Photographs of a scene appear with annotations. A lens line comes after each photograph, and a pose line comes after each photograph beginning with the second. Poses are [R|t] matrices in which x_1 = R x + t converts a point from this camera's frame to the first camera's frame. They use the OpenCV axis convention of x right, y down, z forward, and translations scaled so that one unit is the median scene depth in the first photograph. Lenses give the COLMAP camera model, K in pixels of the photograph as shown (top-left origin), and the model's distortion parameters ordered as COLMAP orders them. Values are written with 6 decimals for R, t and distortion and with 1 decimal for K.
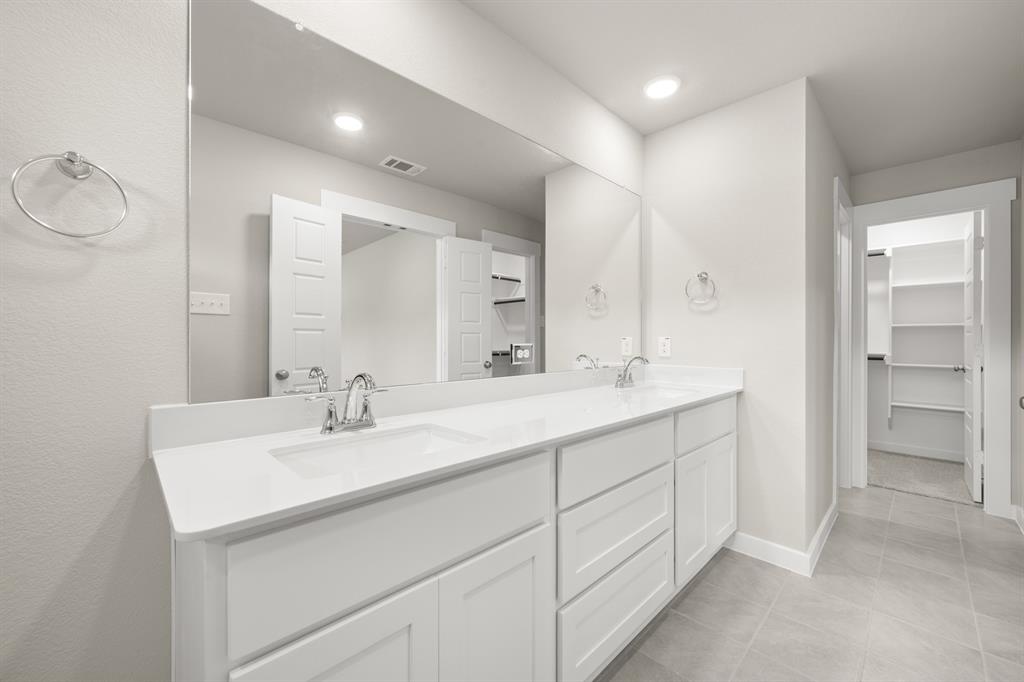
lens RADIAL K [[402.2, 0, 514.0], [0, 402.2, 340.7], [0, 0, 1]] dist [-0.000999, 0.000749]
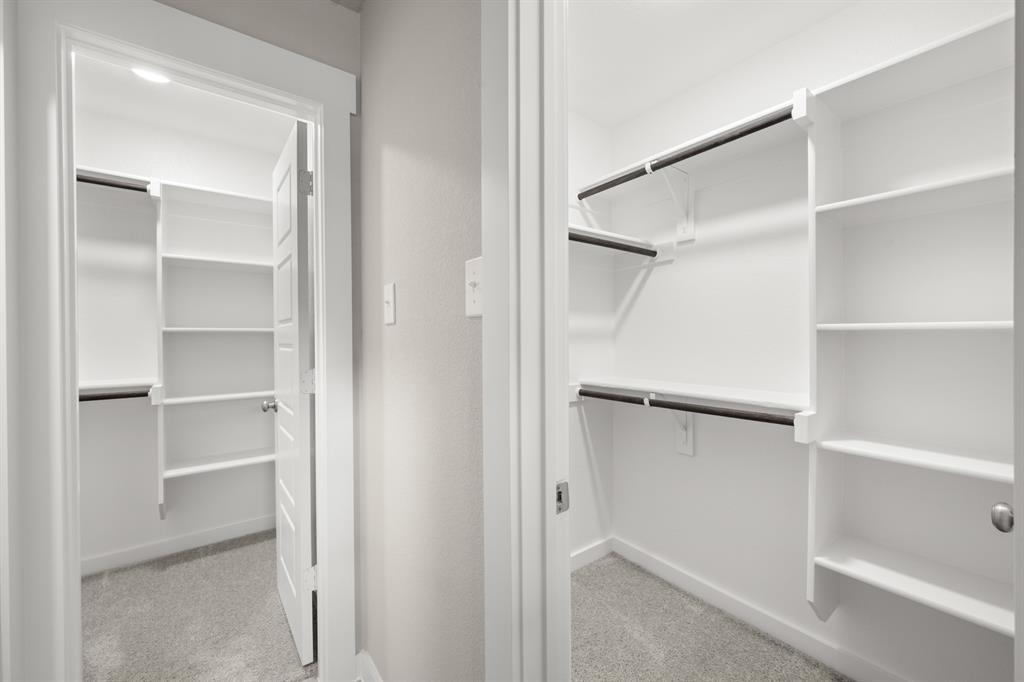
lens RADIAL K [[402.2, 0, 507.2], [0, 402.2, 336.0], [0, 0, 1]] dist [-0.000999, 0.000749]
pose [[0.139634, -0.006585, 0.990181, 0.496941], [0.010177, 0.999935, 0.005215, -0.028194], [-0.990151, 0.009349, 0.139692, 0.495317]]
